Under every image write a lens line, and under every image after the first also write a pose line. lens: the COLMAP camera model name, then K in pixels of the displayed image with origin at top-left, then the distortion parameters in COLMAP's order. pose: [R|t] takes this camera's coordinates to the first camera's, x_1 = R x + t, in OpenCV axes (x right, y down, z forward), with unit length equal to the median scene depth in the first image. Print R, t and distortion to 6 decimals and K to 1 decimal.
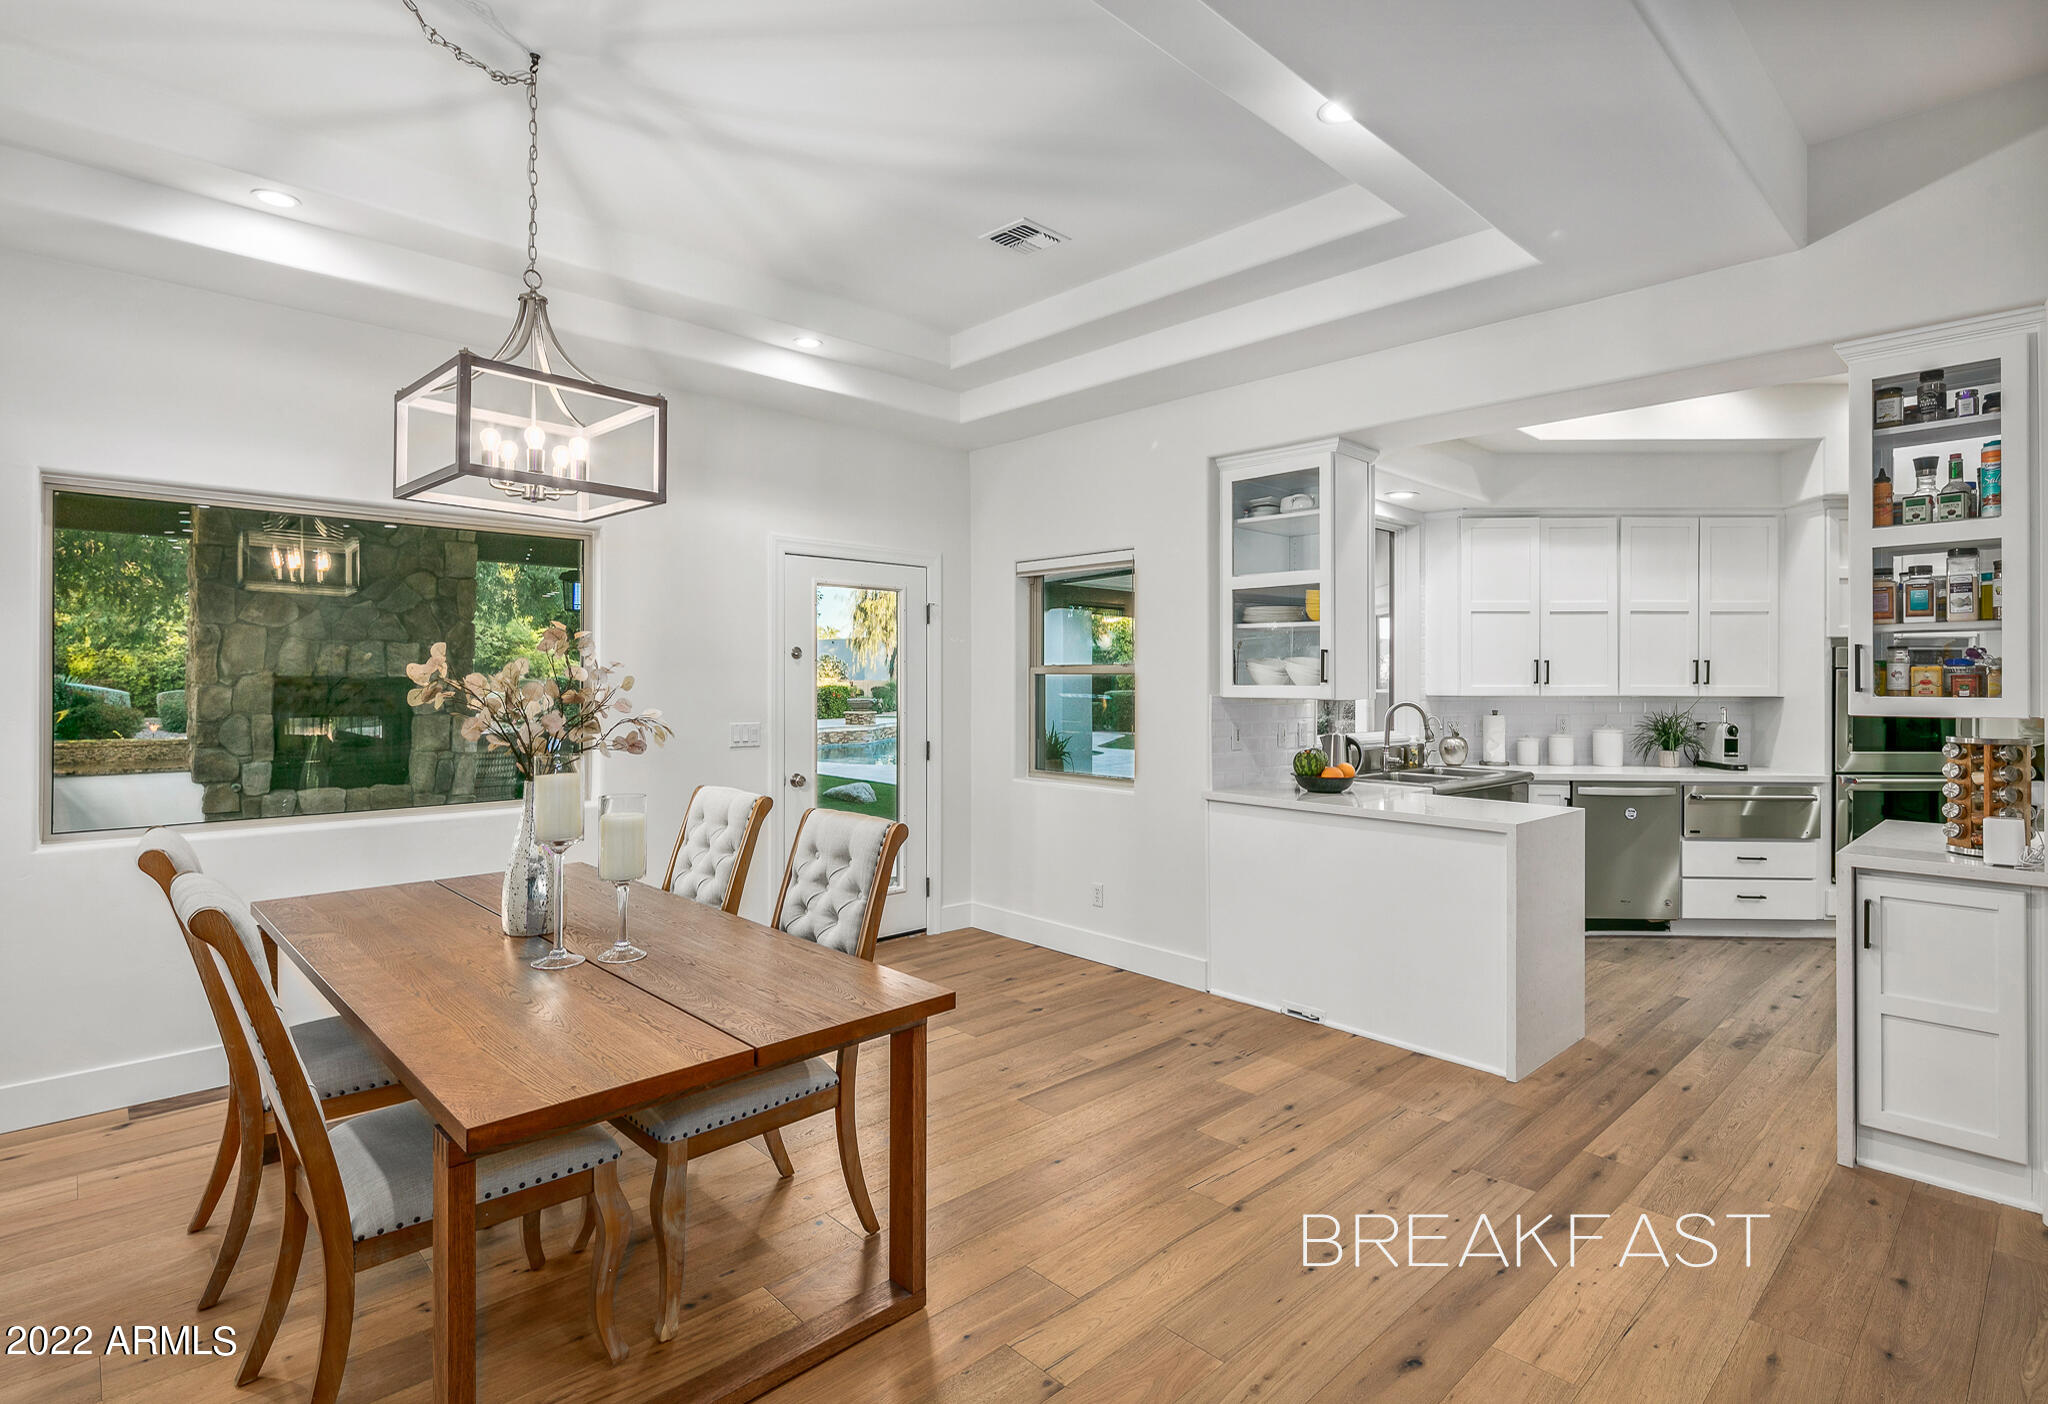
lens RADIAL K [[998.4, 0, 1032.2], [0, 998.4, 682.3], [0, 0, 1]] dist [-0.000445, -0.000004]
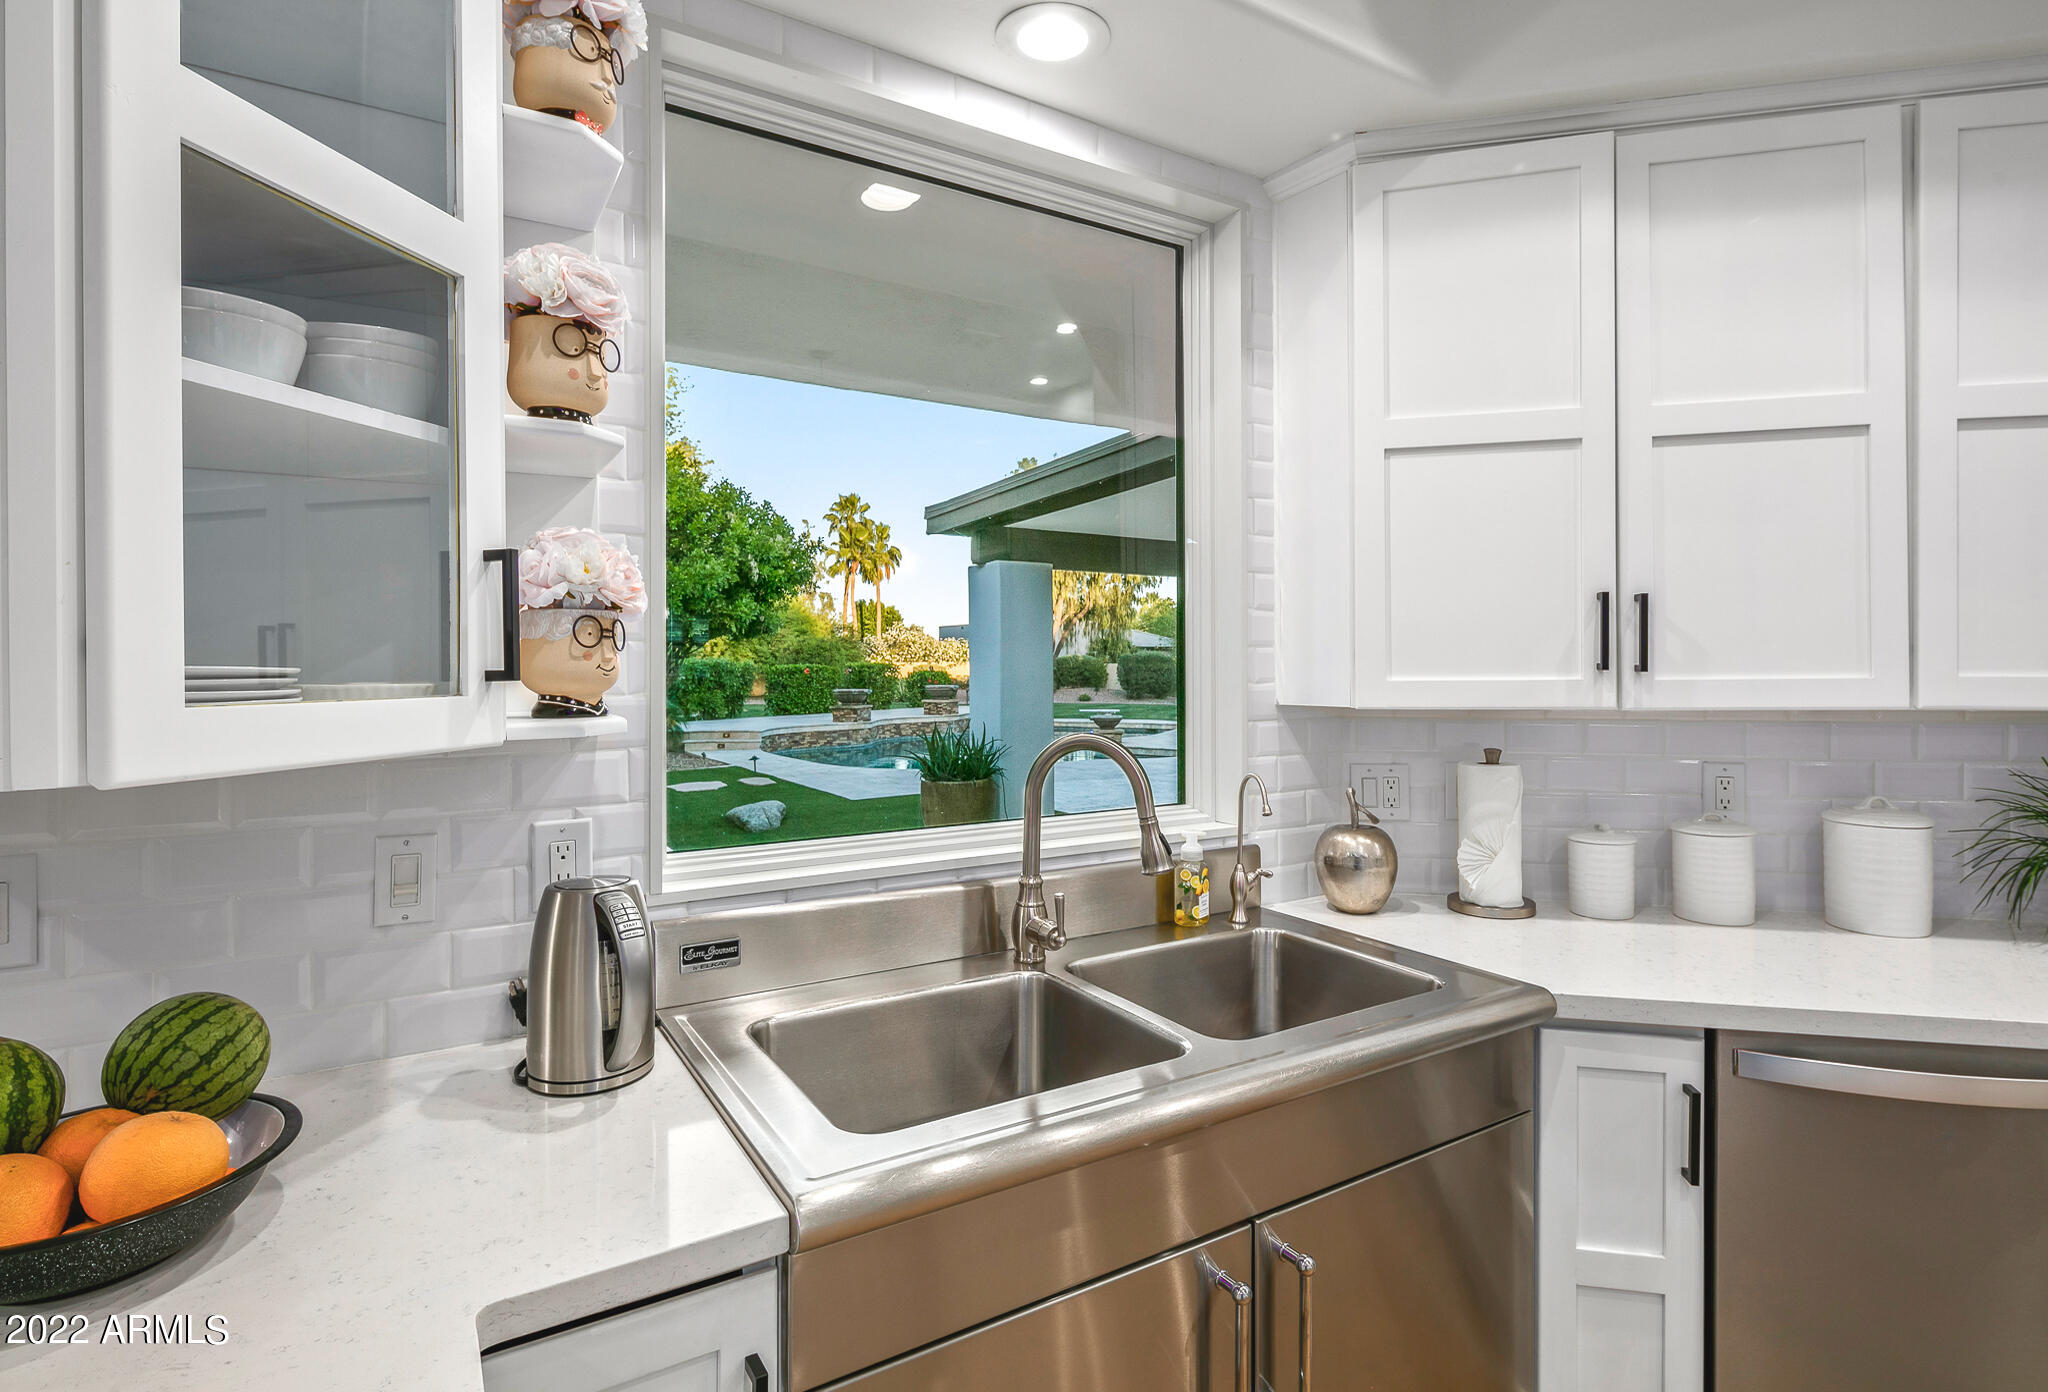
lens RADIAL K [[1013.2, 0, 1024.6], [0, 1013.2, 670.5], [0, 0, 1]] dist [-0.001777, -0.000621]
pose [[0.979530, -0.009638, -0.201067, 0.381195], [0.010870, 0.999928, 0.005021, -0.002154], [0.201005, -0.007104, 0.979565, 0.639266]]
